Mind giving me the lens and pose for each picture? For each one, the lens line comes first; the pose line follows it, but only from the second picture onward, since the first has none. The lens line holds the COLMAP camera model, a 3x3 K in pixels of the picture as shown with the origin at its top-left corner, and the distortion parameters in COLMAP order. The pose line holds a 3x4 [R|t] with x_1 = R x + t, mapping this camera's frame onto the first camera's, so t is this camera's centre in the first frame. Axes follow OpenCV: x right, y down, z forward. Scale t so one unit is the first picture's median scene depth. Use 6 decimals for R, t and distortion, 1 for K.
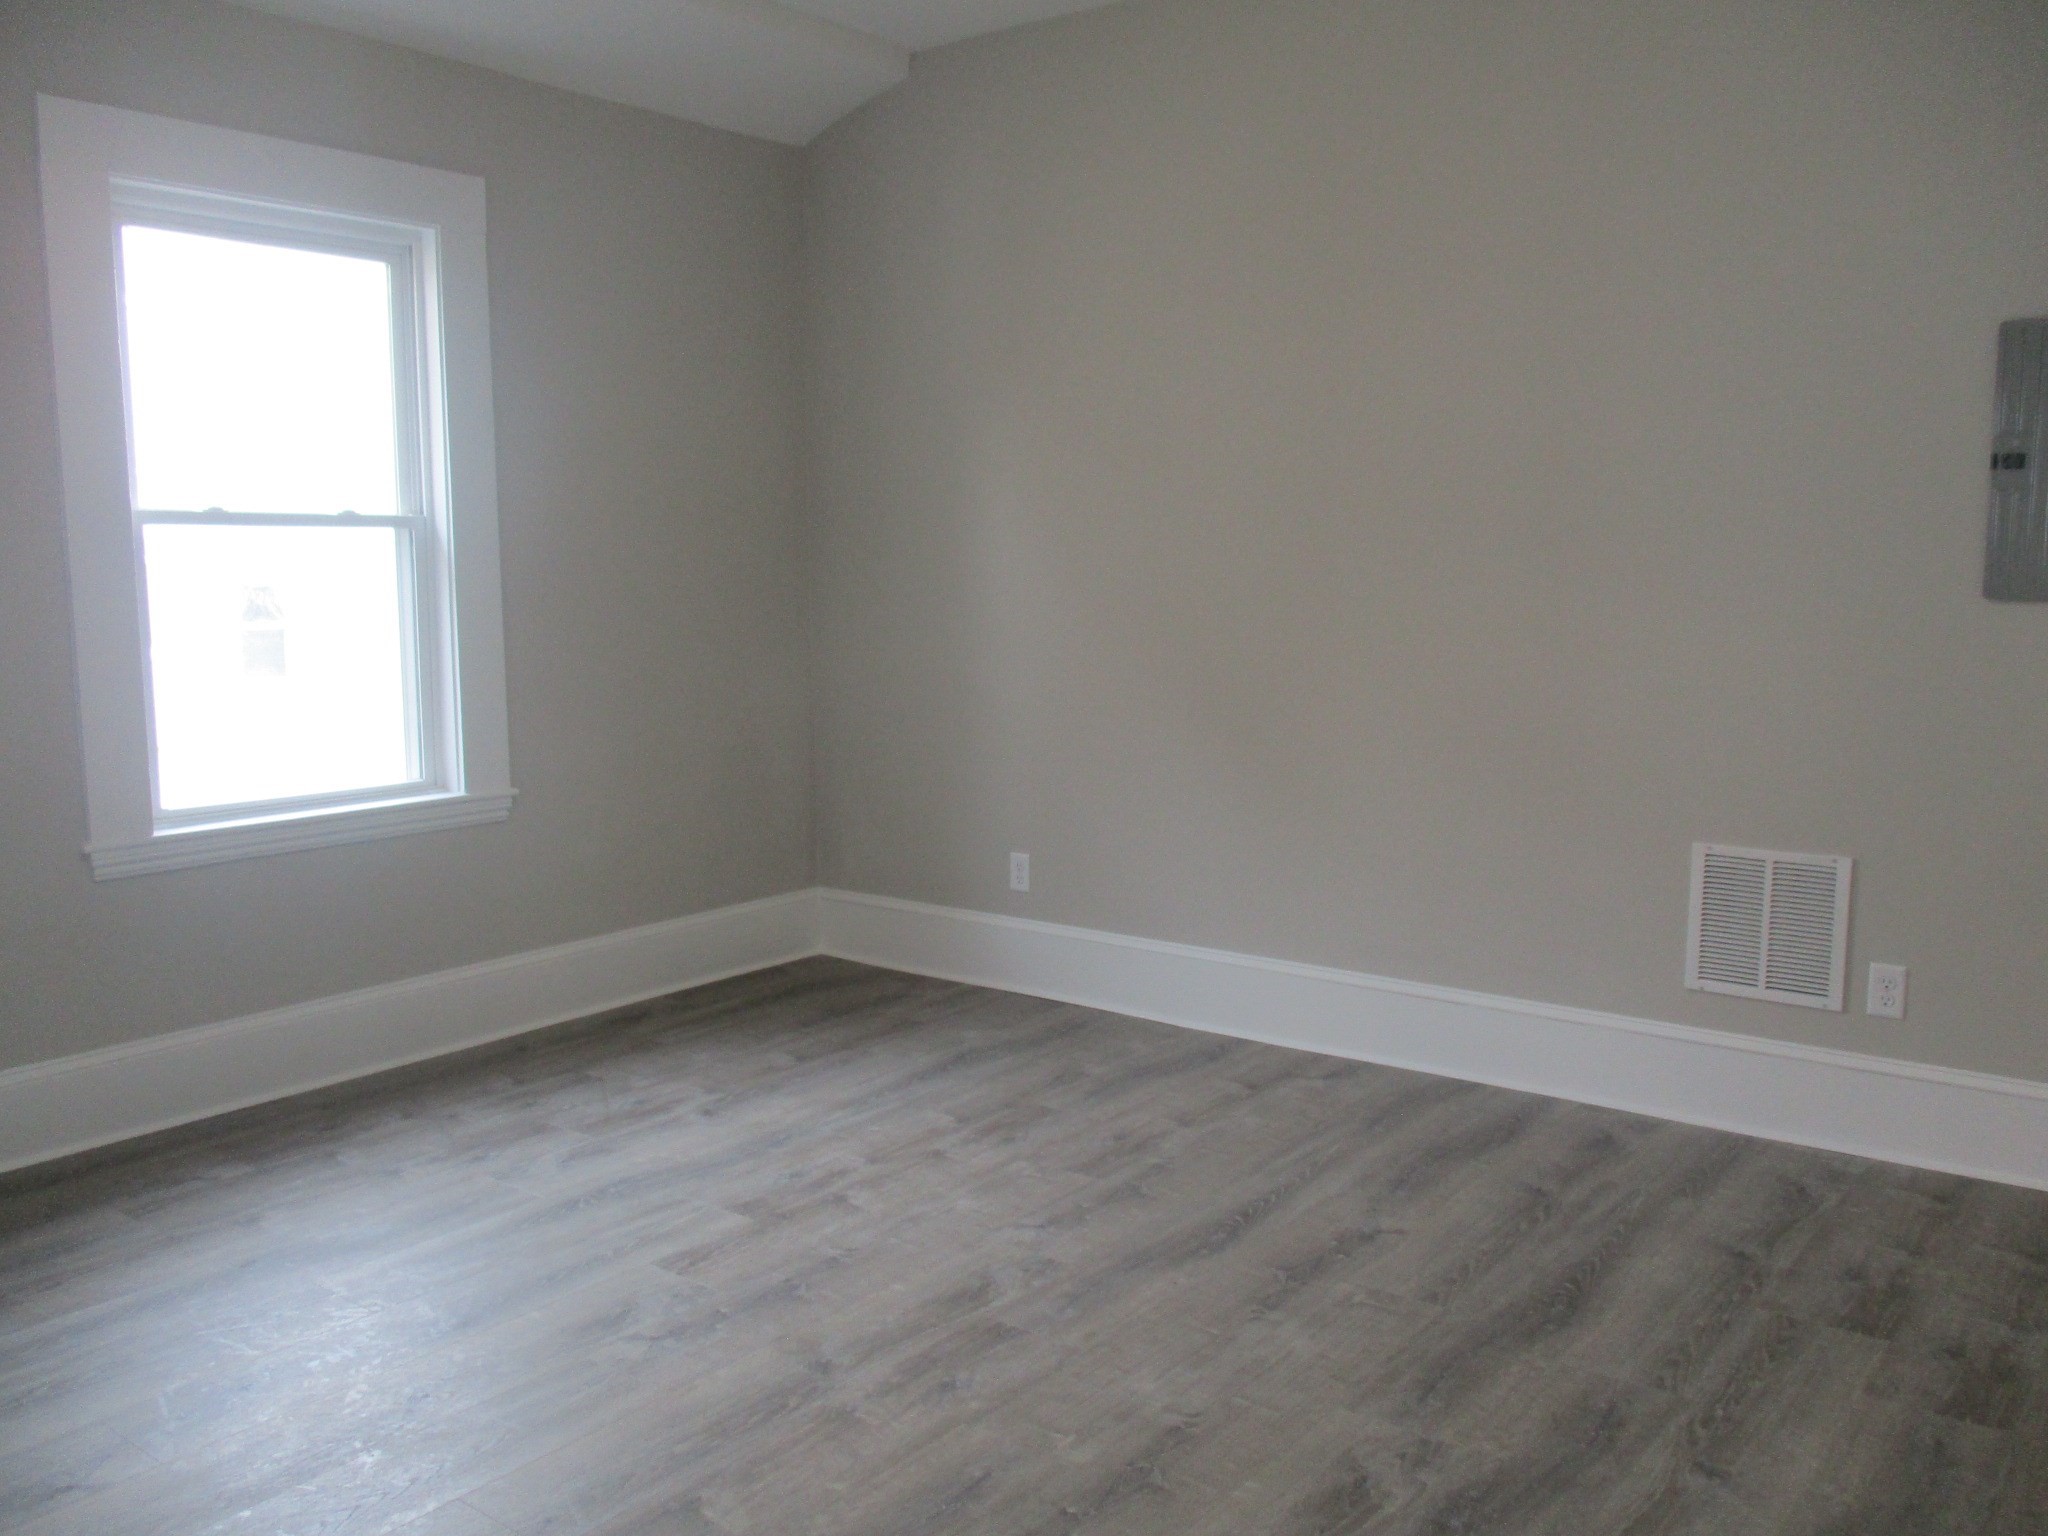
lens RADIAL K [[1701.6, 0, 1024.0], [0, 1701.6, 768.0], [0, 0, 1]] dist [-0.021122, 0.004803]
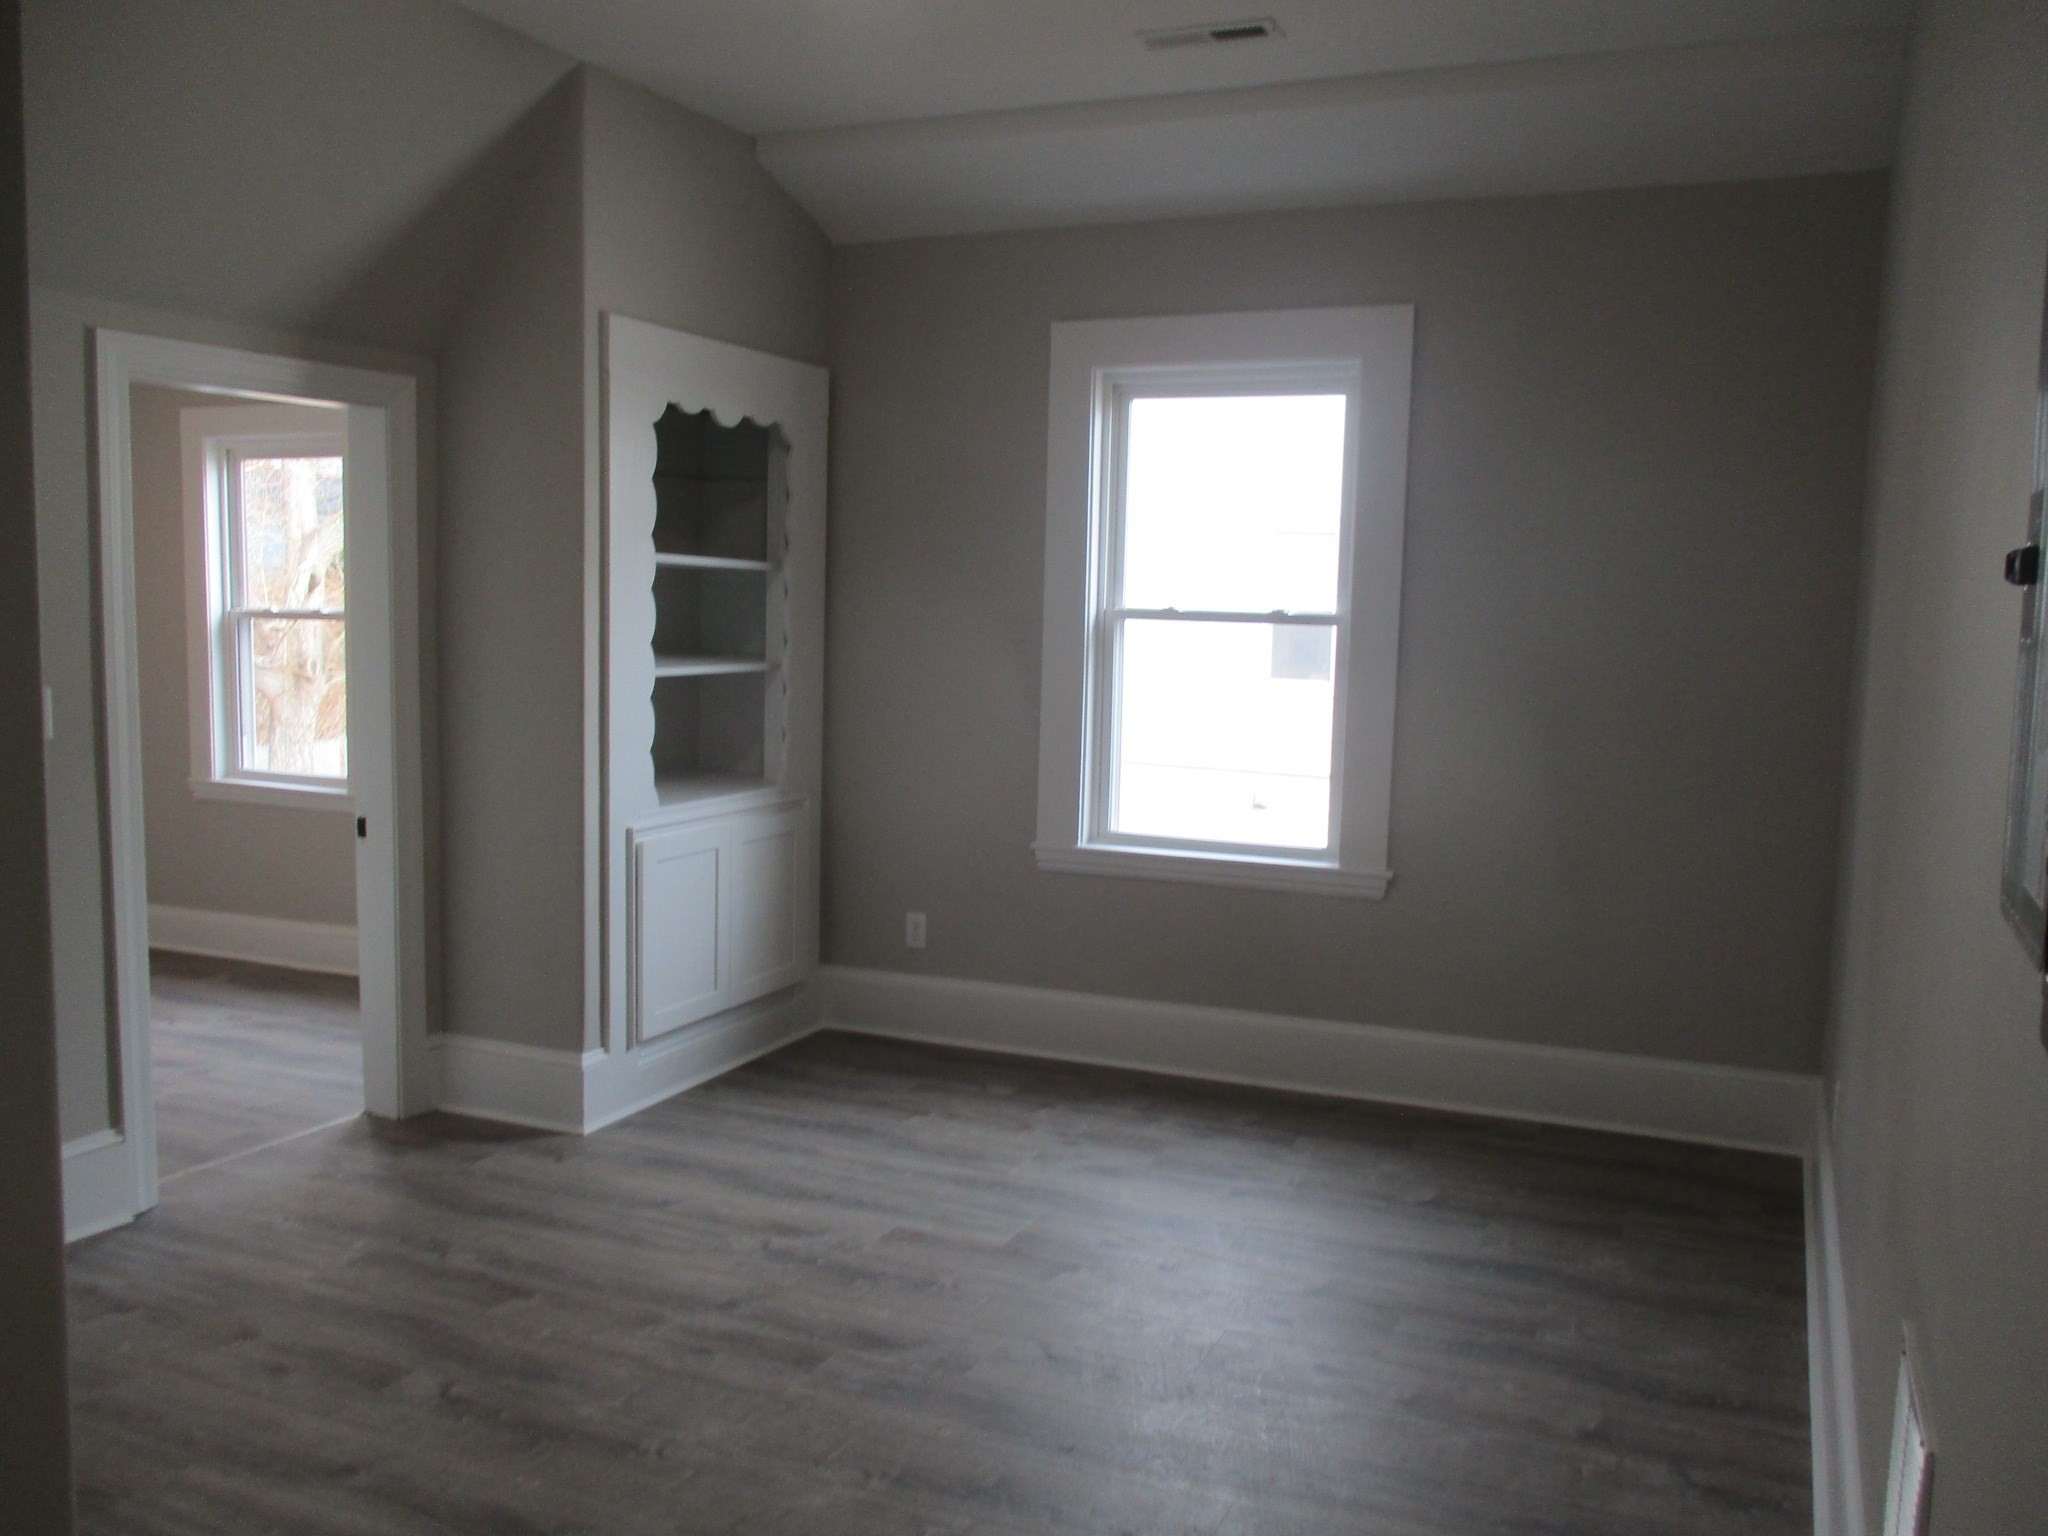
lens RADIAL K [[1701.6, 0, 1024.0], [0, 1701.6, 768.0], [0, 0, 1]] dist [-0.021122, 0.004803]
pose [[0.250482, 0.110288, -0.961819, 0.755713], [-0.139953, 0.987179, 0.076749, -0.116737], [0.957952, 0.115385, 0.262705, 0.565418]]
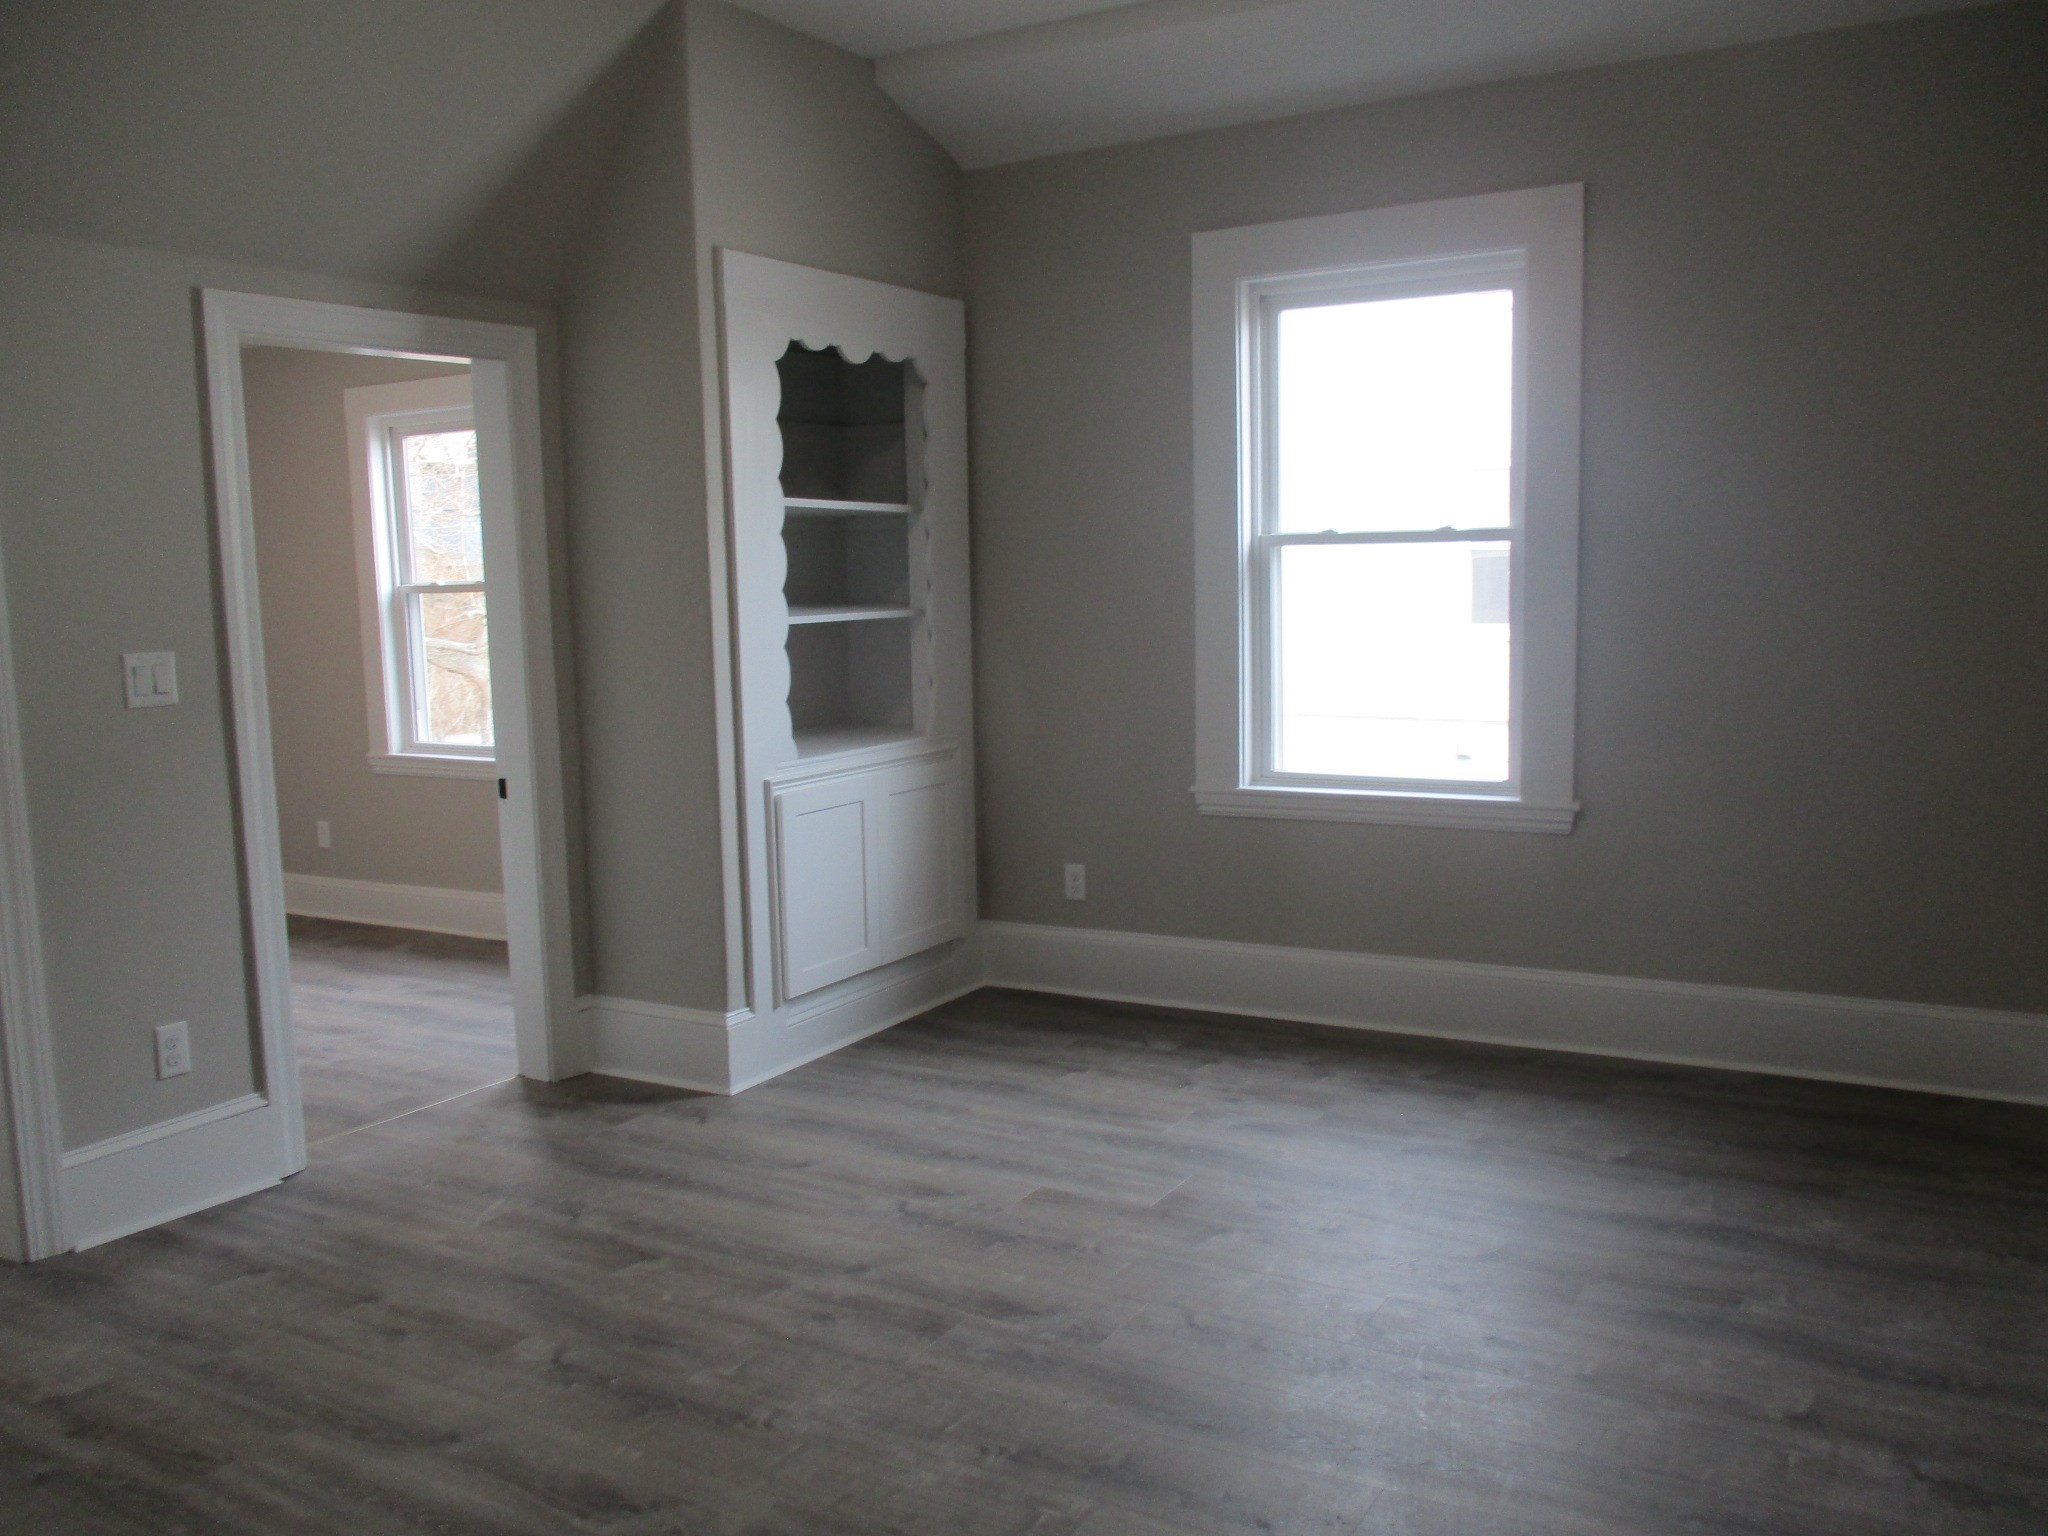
lens RADIAL K [[1701.6, 0, 1024.0], [0, 1701.6, 768.0], [0, 0, 1]] dist [-0.021122, 0.004803]
pose [[0.134983, 0.121643, -0.983353, 0.708065], [-0.095349, 0.989424, 0.109306, -0.097457], [0.986250, 0.079008, 0.145154, 0.620873]]
